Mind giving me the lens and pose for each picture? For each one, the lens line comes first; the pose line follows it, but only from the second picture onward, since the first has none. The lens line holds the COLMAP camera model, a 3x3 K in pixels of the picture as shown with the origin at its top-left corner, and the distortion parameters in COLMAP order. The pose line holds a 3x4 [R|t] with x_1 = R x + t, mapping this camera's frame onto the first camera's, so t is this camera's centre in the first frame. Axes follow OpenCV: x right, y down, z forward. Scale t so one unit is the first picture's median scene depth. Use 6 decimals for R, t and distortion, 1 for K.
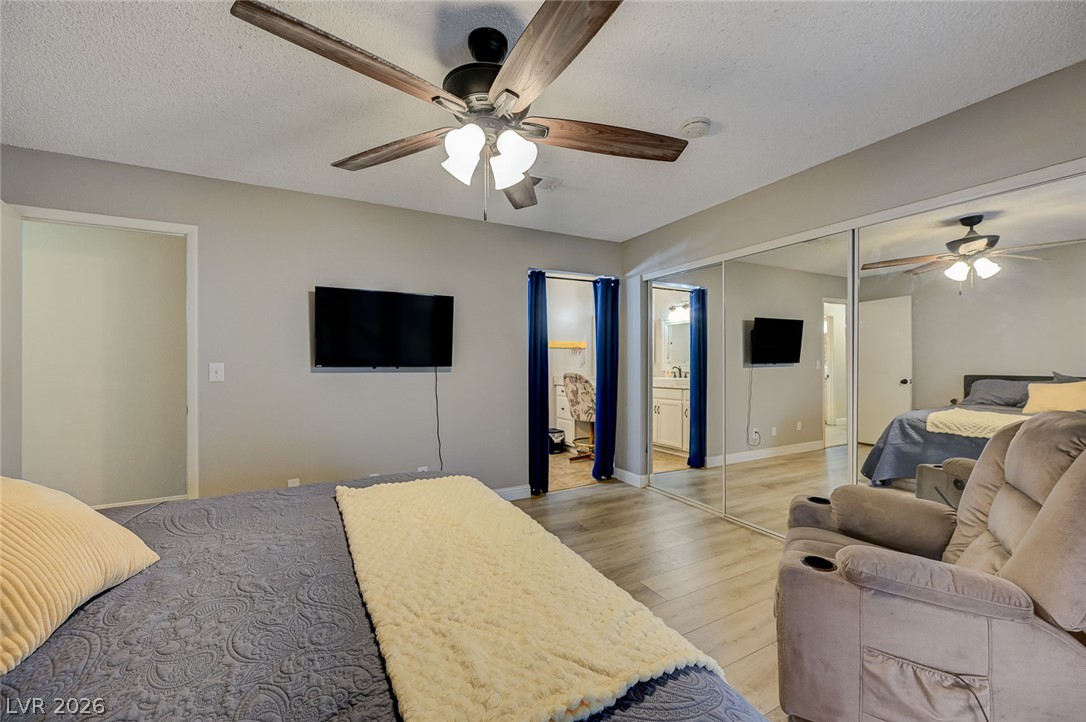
lens RADIAL K [[434.7, 0, 548.4], [0, 434.7, 363.0], [0, 0, 1]] dist [0.000686, -0.000001]
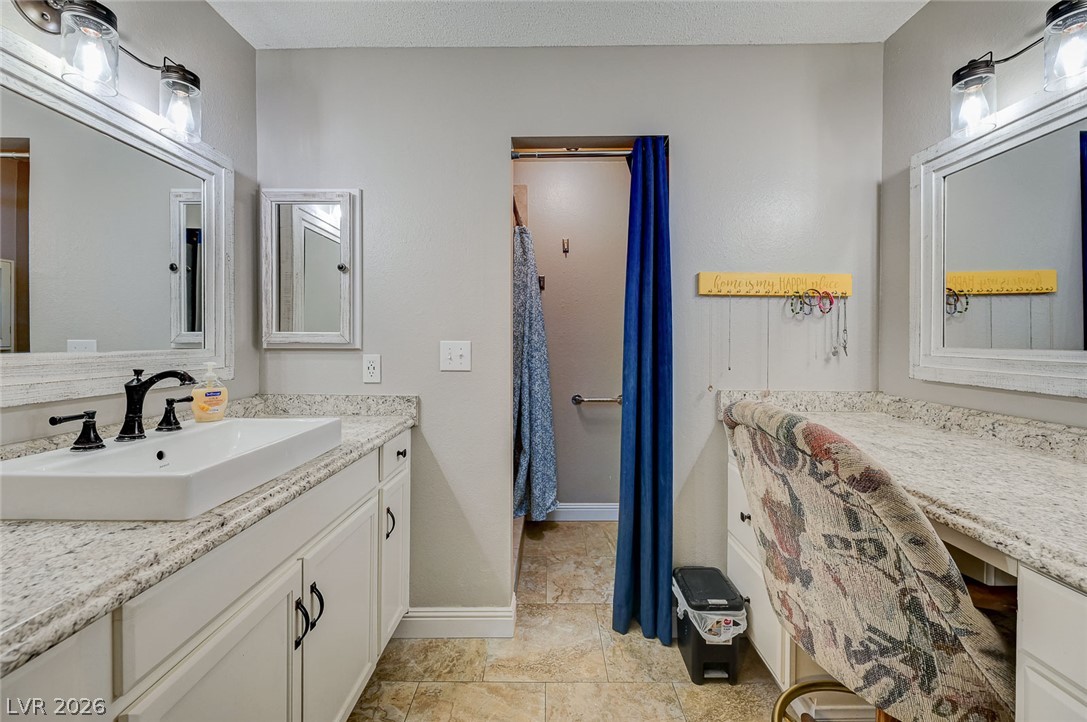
lens RADIAL K [[435.1, 0, 545.3], [0, 435.1, 344.3], [0, 0, 1]] dist [0.000686, -0.000001]
pose [[0.872594, 0.012809, -0.488278, 0.061952], [-0.012022, 0.999916, 0.004746, -0.002430], [0.488298, 0.001729, 0.872675, 0.794476]]
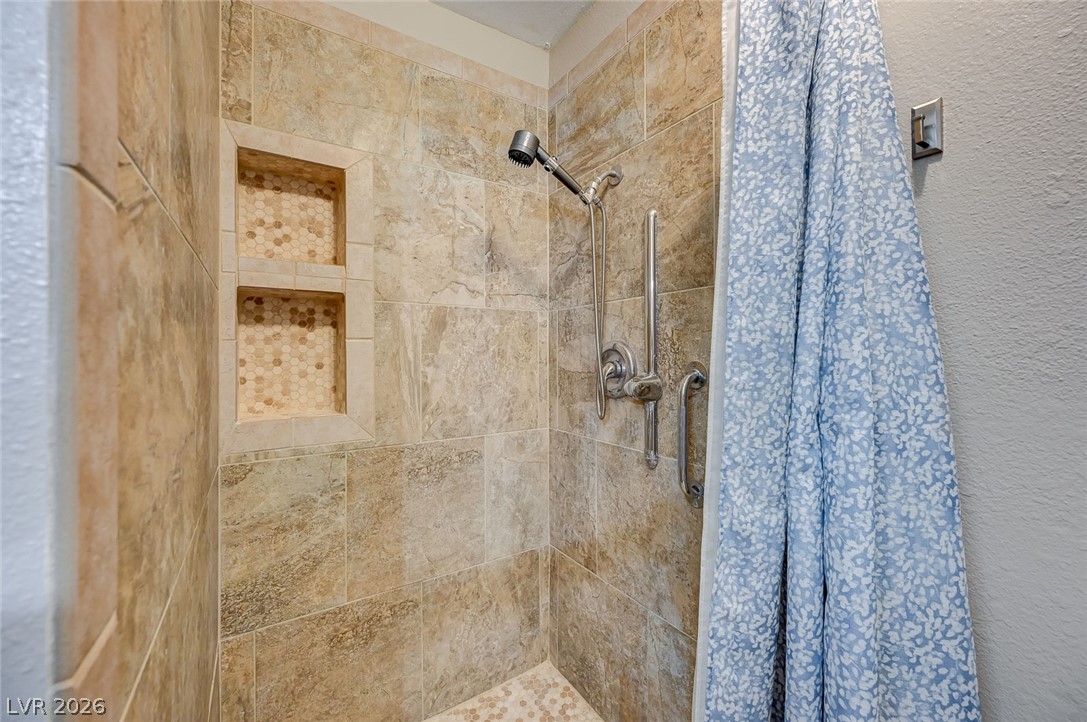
lens RADIAL K [[435.1, 0, 544.5], [0, 435.1, 354.9], [0, 0, 1]] dist [0.000686, -0.000001]
pose [[0.076541, -0.004589, -0.997056, -0.100604], [-0.006029, 0.999969, -0.005065, -0.005853], [0.997048, 0.006399, 0.076511, 1.183042]]
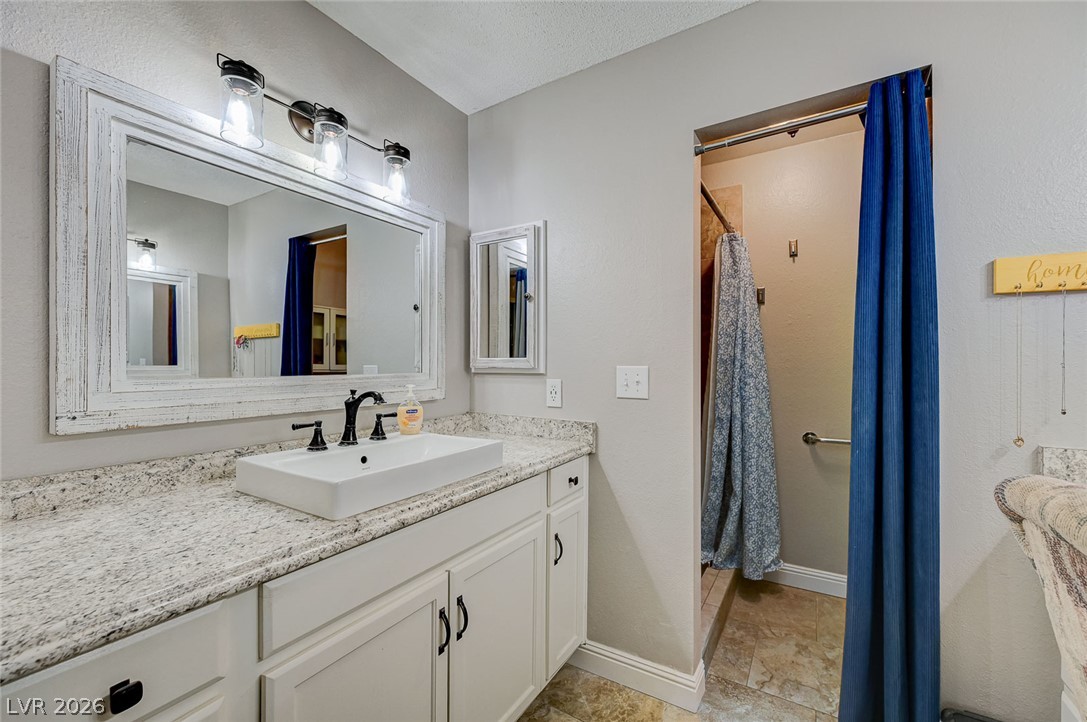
lens RADIAL K [[435.1, 0, 546.3], [0, 435.1, 364.7], [0, 0, 1]] dist [0.000686, -0.000001]
pose [[0.504379, 0.007874, -0.863446, 0.075827], [-0.009548, 0.999948, 0.003542, -0.004205], [0.863429, 0.006458, 0.504428, 0.847170]]
